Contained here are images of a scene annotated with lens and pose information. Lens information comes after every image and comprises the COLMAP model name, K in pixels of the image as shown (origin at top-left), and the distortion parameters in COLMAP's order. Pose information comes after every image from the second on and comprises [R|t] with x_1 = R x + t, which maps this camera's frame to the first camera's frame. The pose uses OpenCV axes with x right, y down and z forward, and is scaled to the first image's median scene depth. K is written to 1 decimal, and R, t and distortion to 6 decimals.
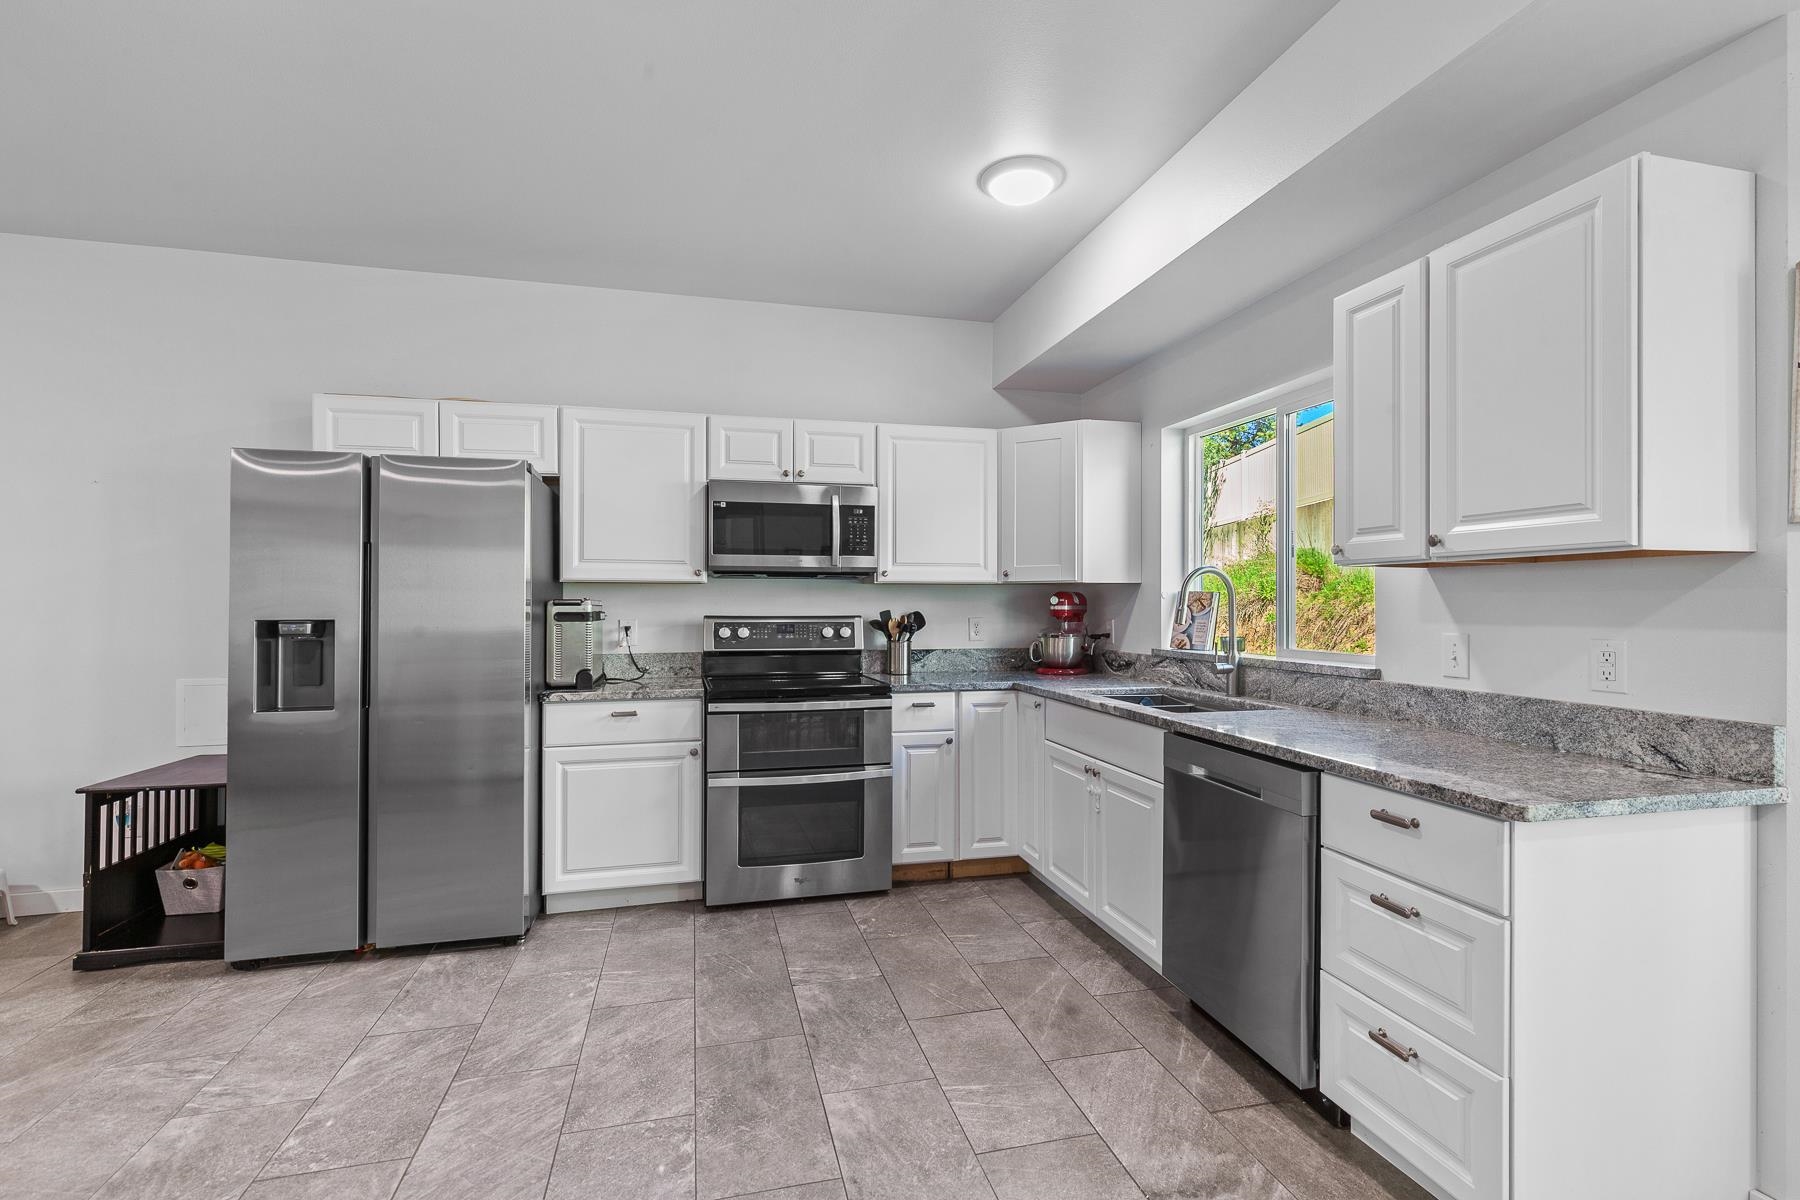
lens RADIAL K [[806.6, 0, 910.8], [0, 806.6, 601.7], [0, 0, 1]] dist [0.002826, -0.000165]
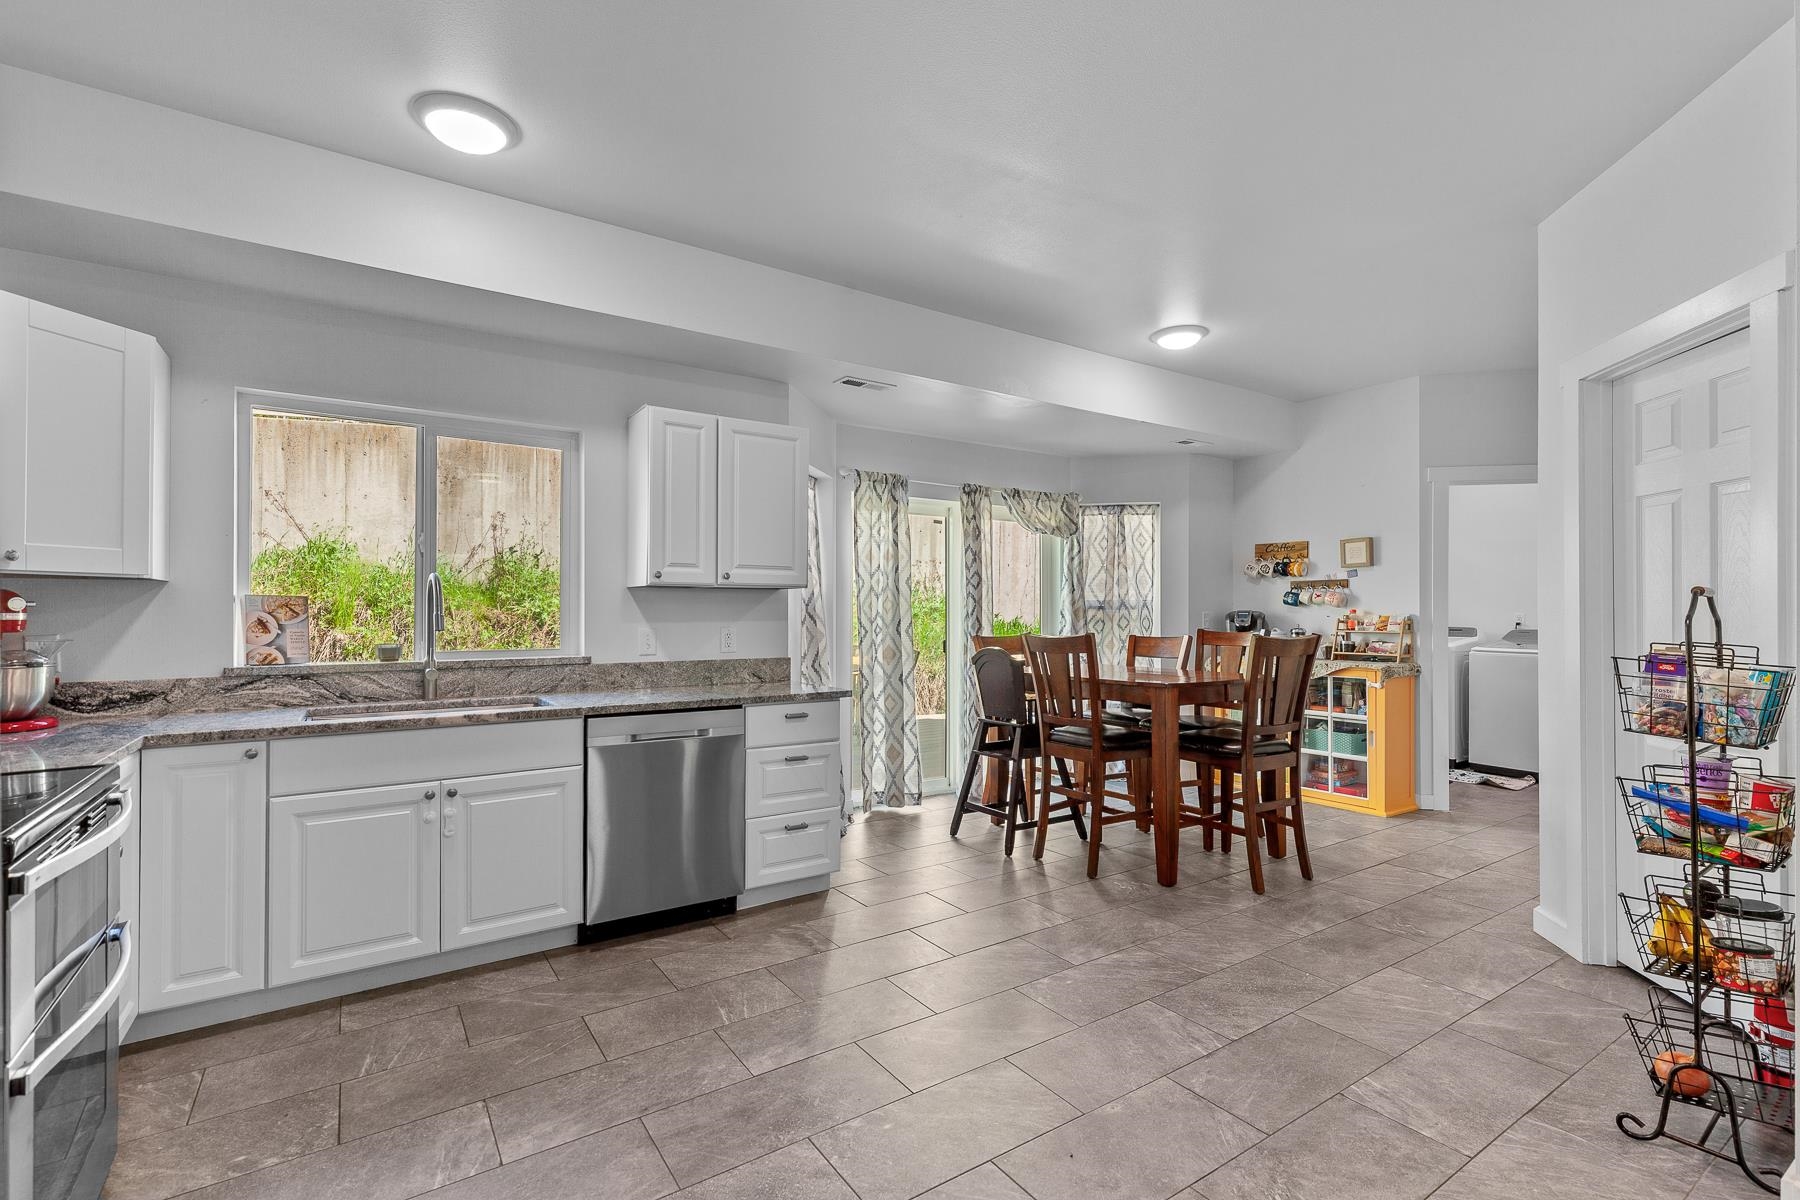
lens RADIAL K [[806.6, 0, 910.8], [0, 806.6, 601.7], [0, 0, 1]] dist [0.002826, -0.000165]
pose [[-0.330088, 0.009636, 0.943901, -0.767948], [-0.002960, 0.999932, -0.011243, 0.001373], [-0.943945, -0.006505, -0.330038, 0.754782]]
